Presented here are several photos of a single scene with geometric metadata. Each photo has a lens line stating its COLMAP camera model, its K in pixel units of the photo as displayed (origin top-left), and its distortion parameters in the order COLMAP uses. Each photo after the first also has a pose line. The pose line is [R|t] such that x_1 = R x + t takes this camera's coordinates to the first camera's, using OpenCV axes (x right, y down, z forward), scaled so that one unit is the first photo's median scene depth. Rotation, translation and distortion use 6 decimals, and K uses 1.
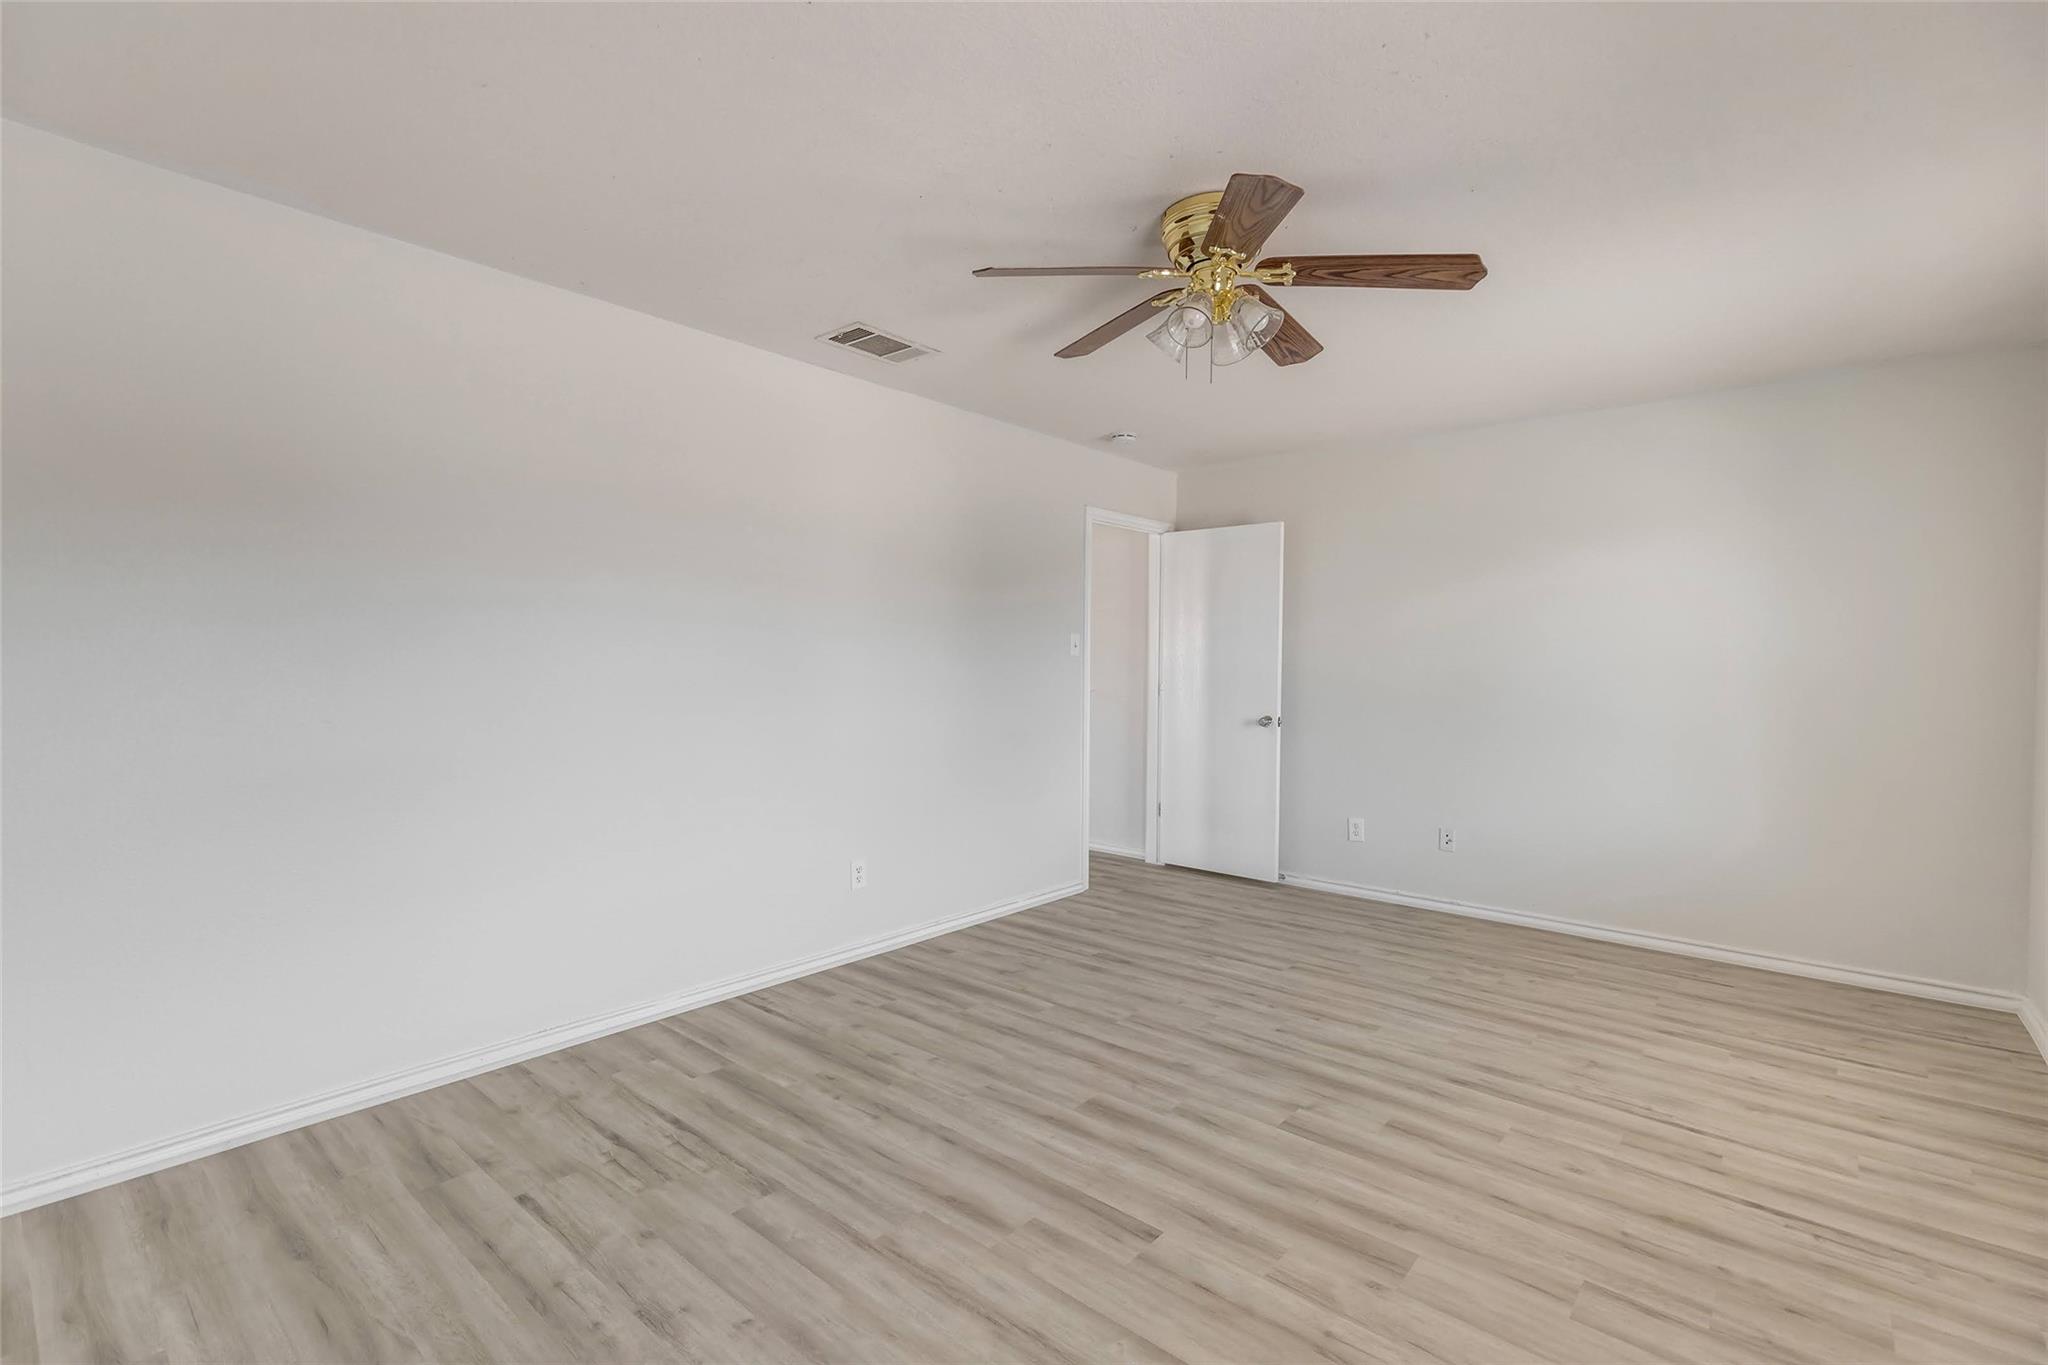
lens RADIAL K [[920.2, 0, 1028.2], [0, 920.2, 681.1], [0, 0, 1]] dist [0.008984, -0.000743]
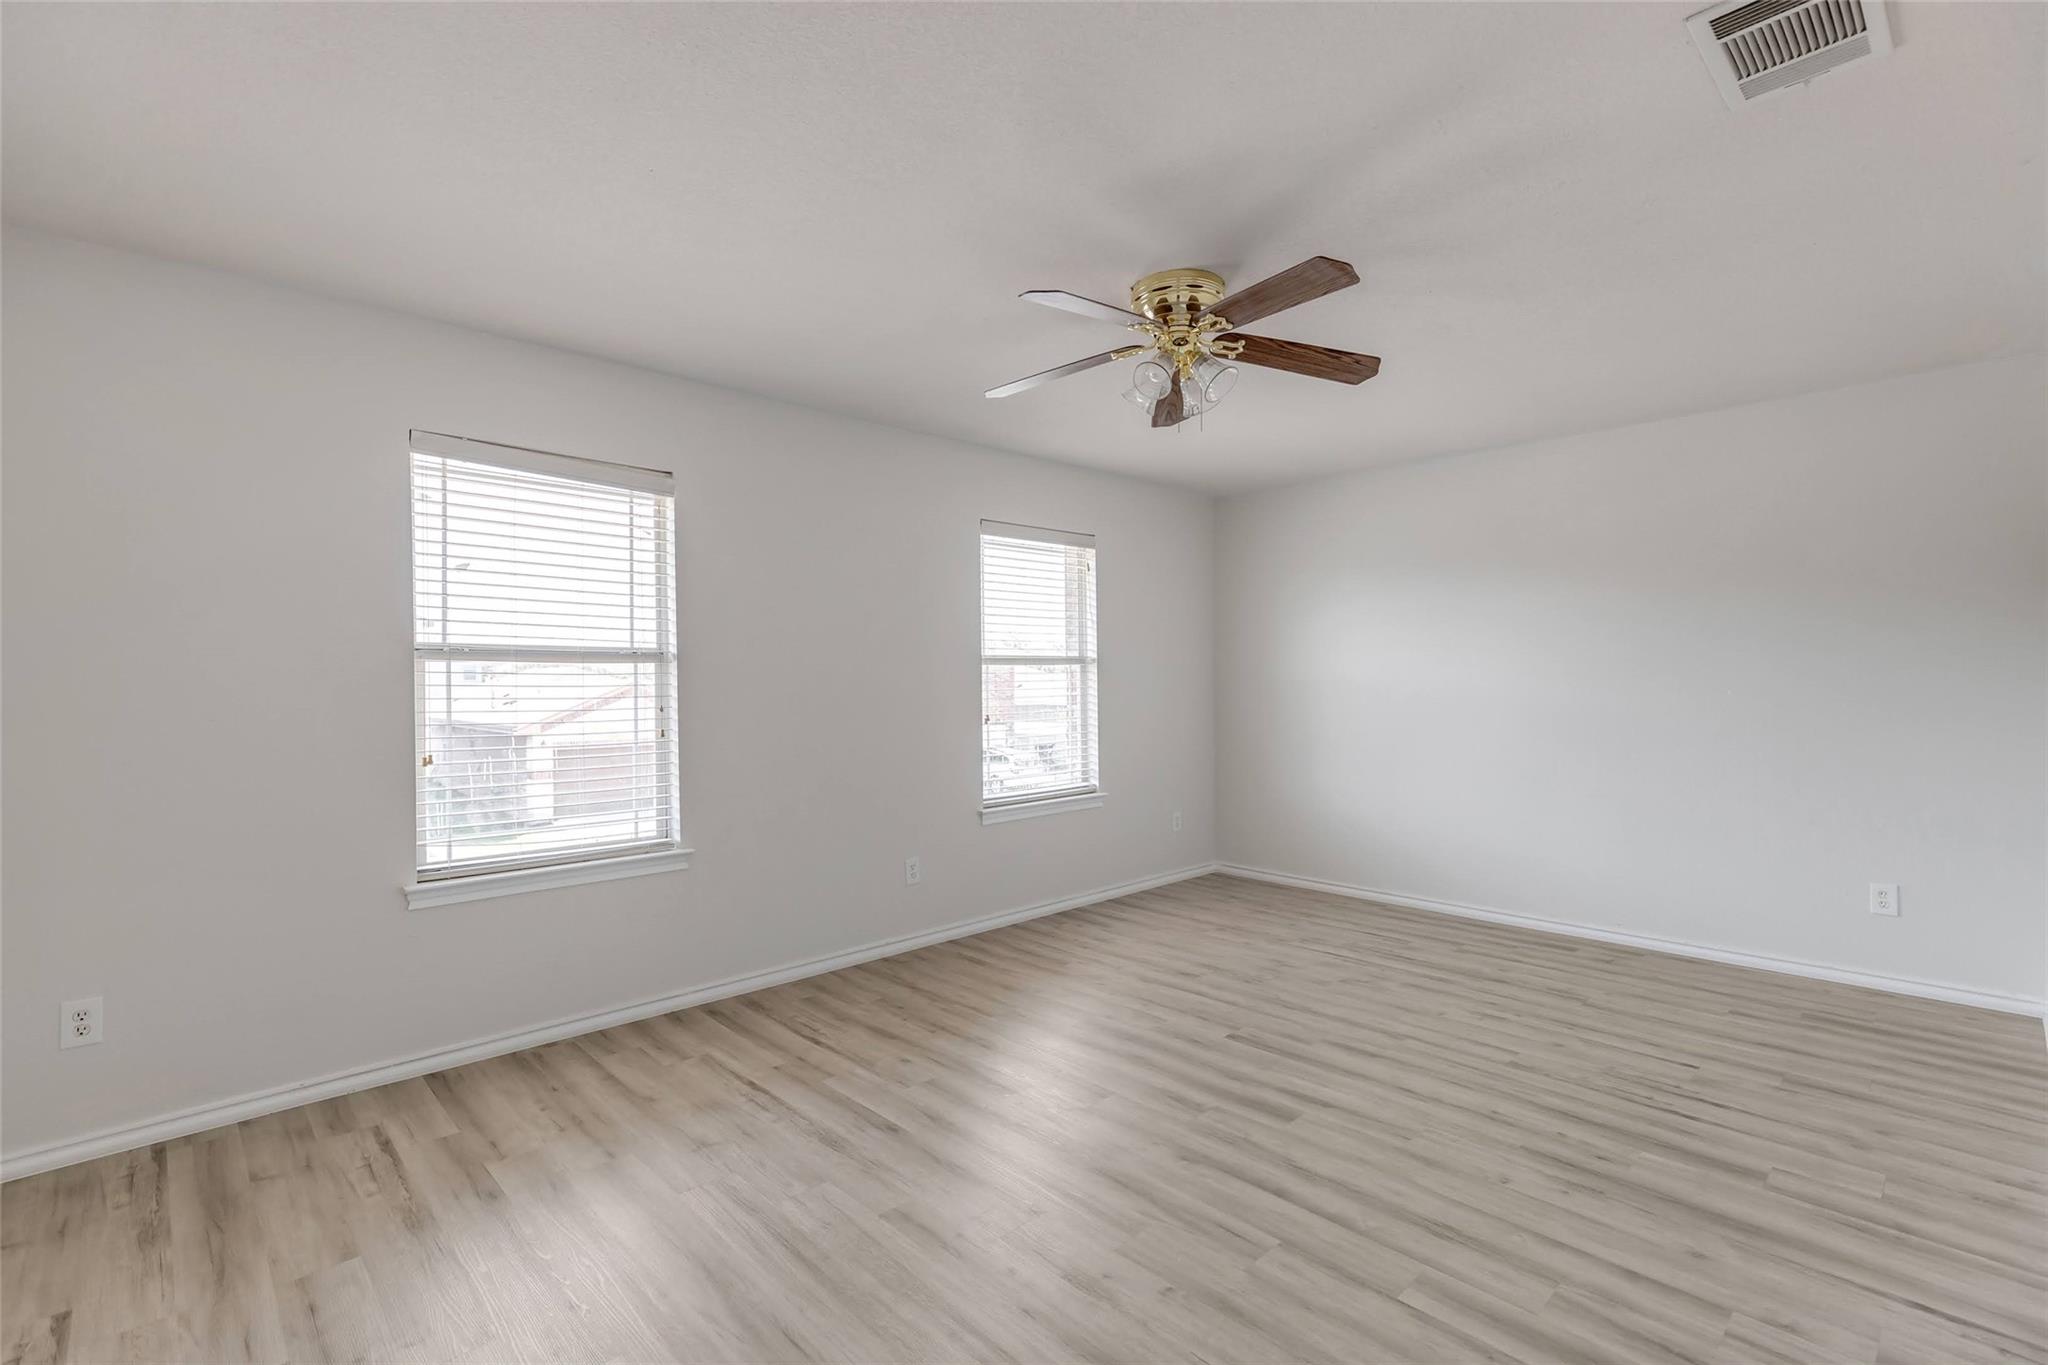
lens RADIAL K [[920.2, 0, 1028.2], [0, 920.2, 681.1], [0, 0, 1]] dist [0.008984, -0.000743]
pose [[-0.995214, -0.002750, 0.097682, 0.256975], [-0.000446, 0.999721, 0.023606, -0.042217], [-0.097720, 0.023450, -0.994938, 2.037452]]
